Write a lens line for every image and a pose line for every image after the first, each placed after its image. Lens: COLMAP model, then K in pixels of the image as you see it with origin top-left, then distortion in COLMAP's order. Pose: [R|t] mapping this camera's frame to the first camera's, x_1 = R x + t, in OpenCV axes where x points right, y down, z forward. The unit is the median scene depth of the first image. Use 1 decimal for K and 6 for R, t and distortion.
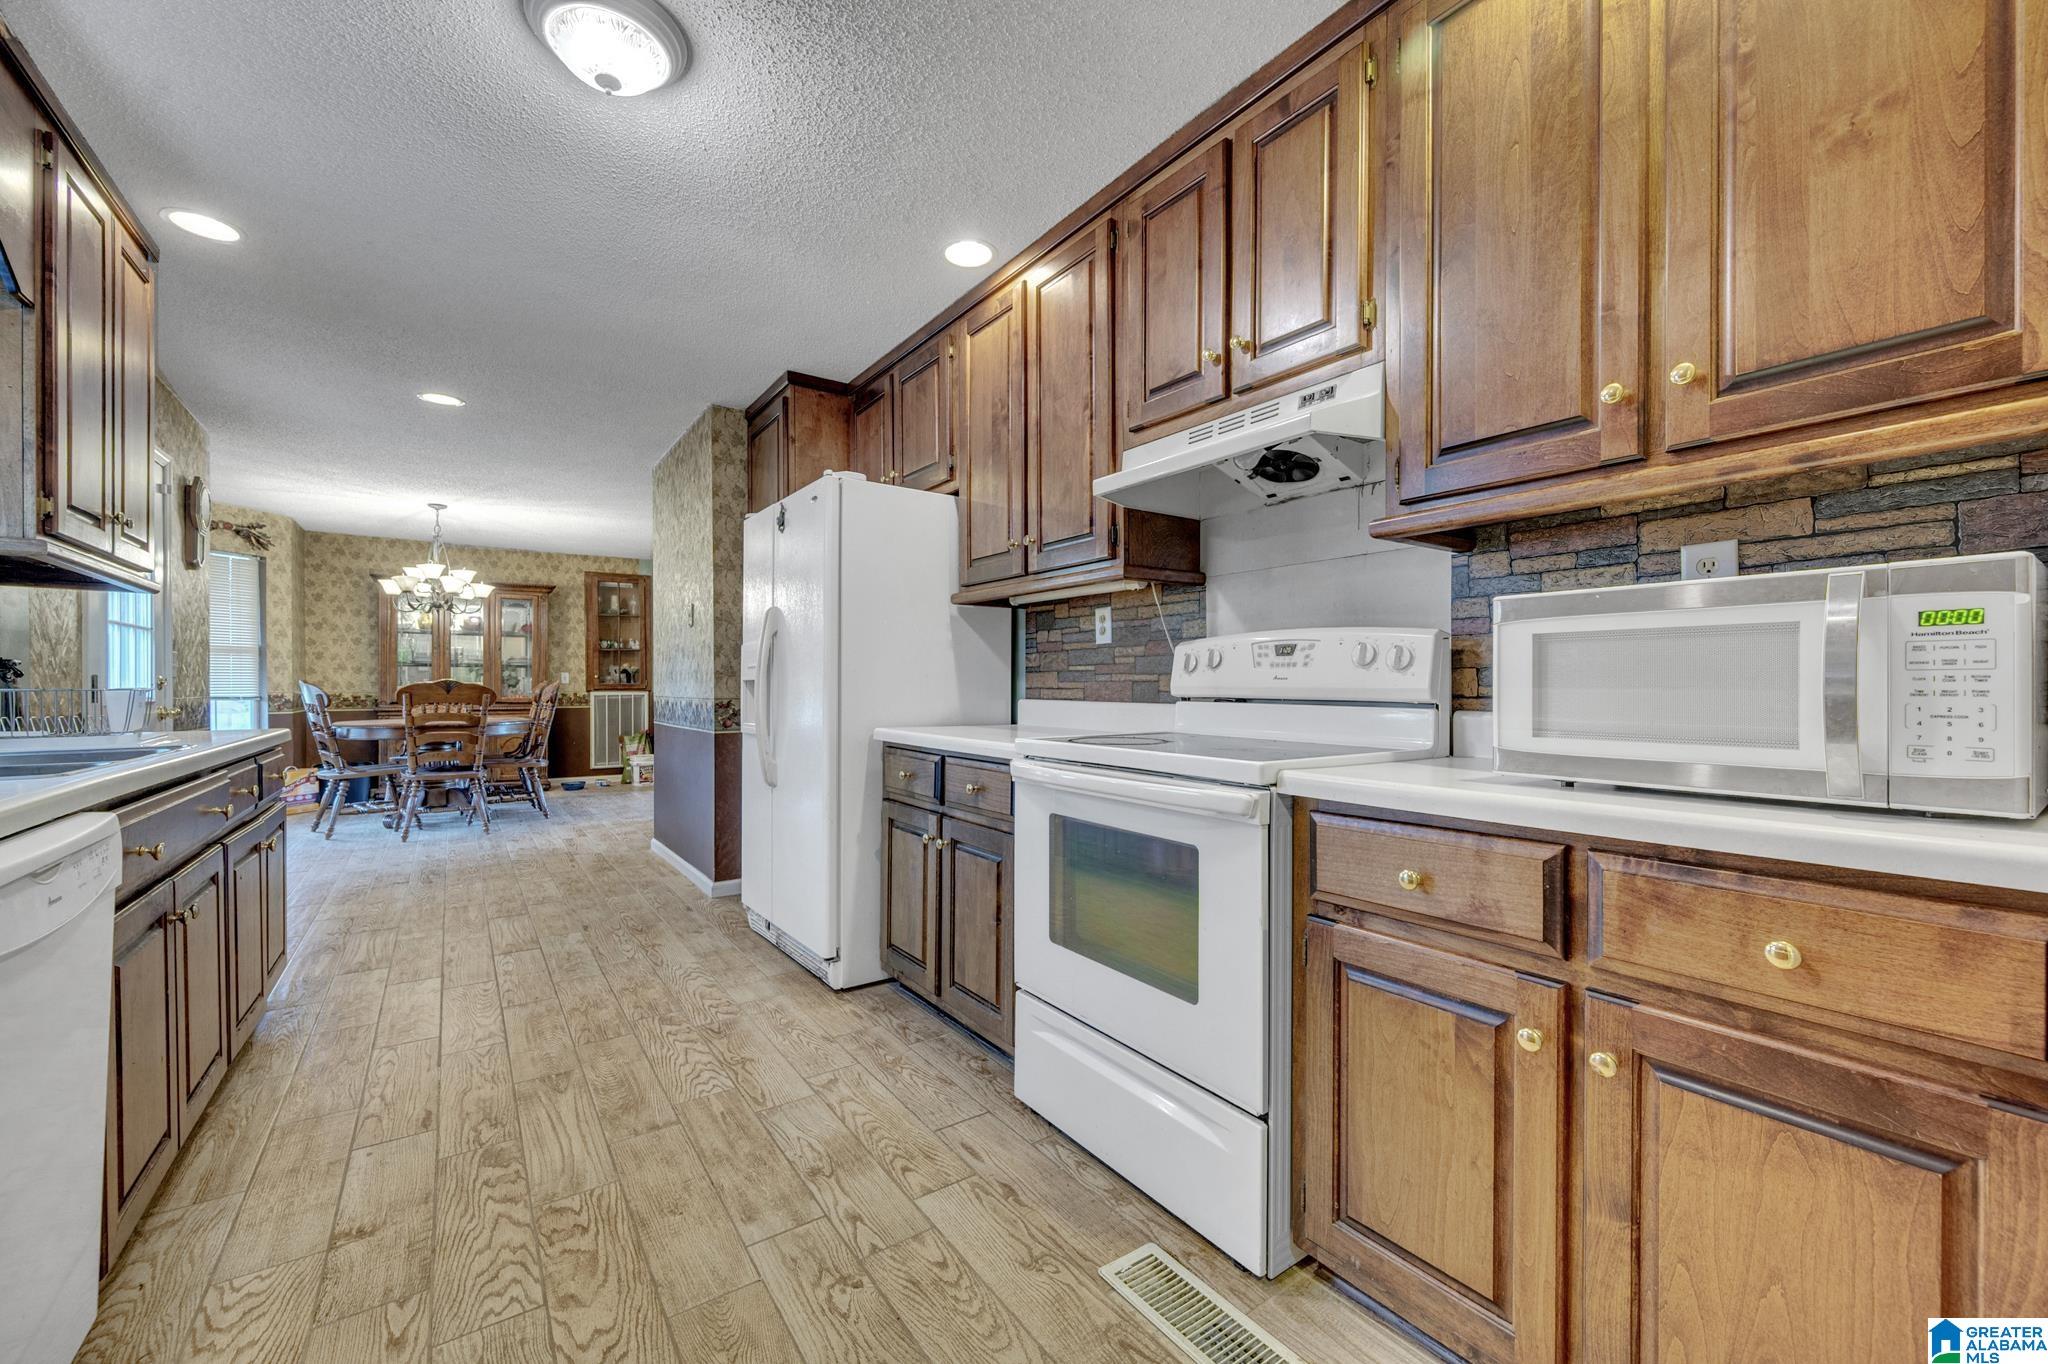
lens RADIAL K [[816.6, 0, 1031.1], [0, 816.6, 687.8], [0, 0, 1]] dist [-0.000022, 0.000161]
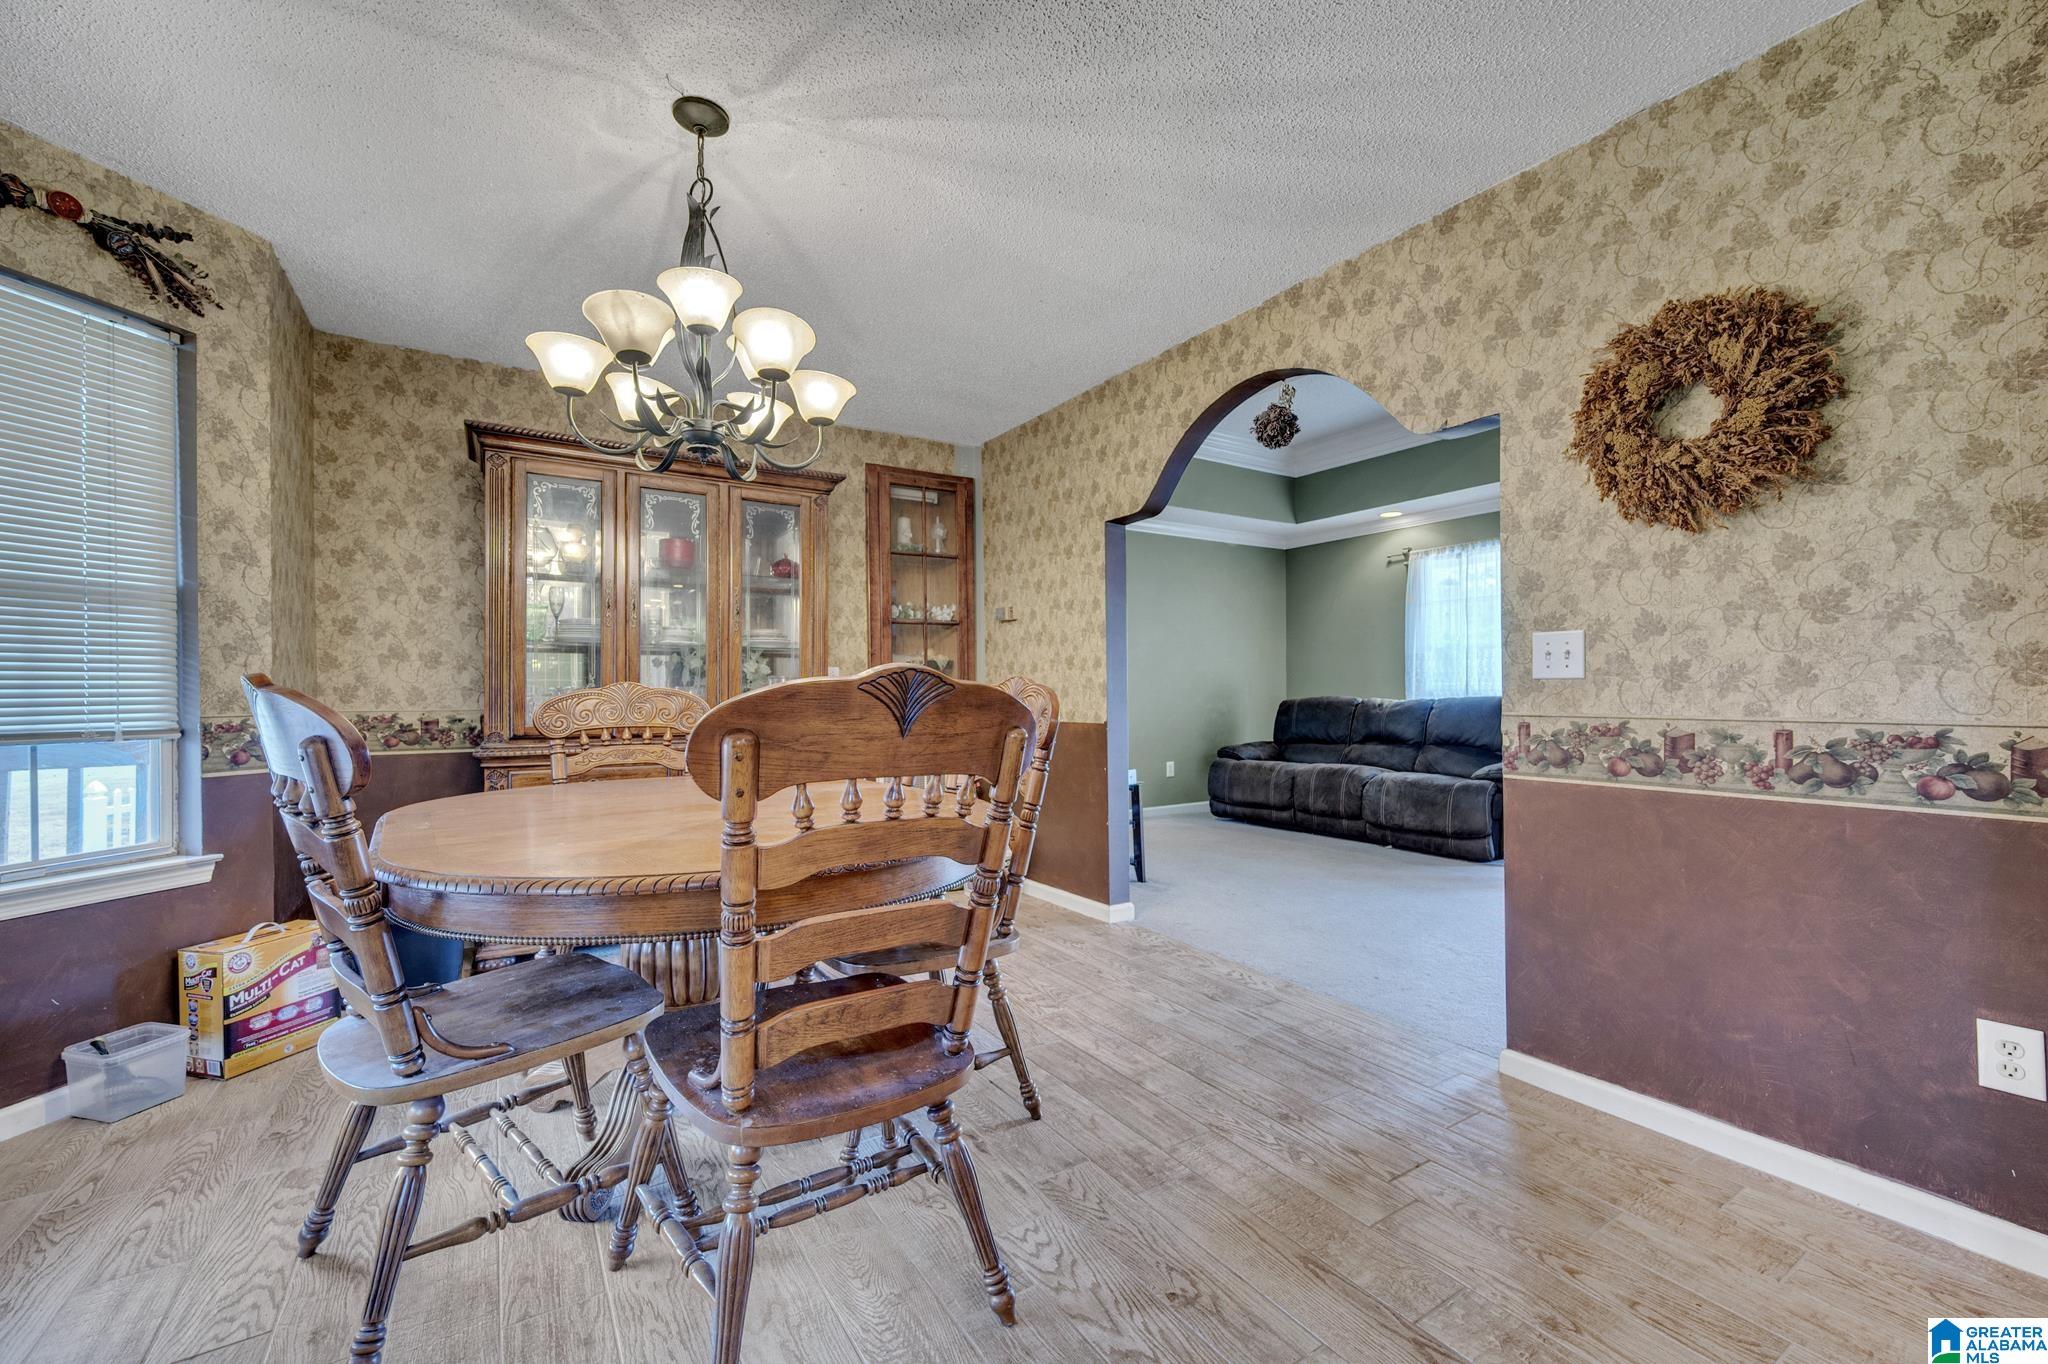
lens RADIAL K [[816.6, 0, 1017.2], [0, 816.6, 684.6], [0, 0, 1]] dist [-0.000022, 0.000161]
pose [[0.999098, -0.008086, -0.041690, -0.500849], [0.007643, 0.999913, -0.010759, -0.001608], [0.041773, 0.010431, 0.999073, 0.584750]]
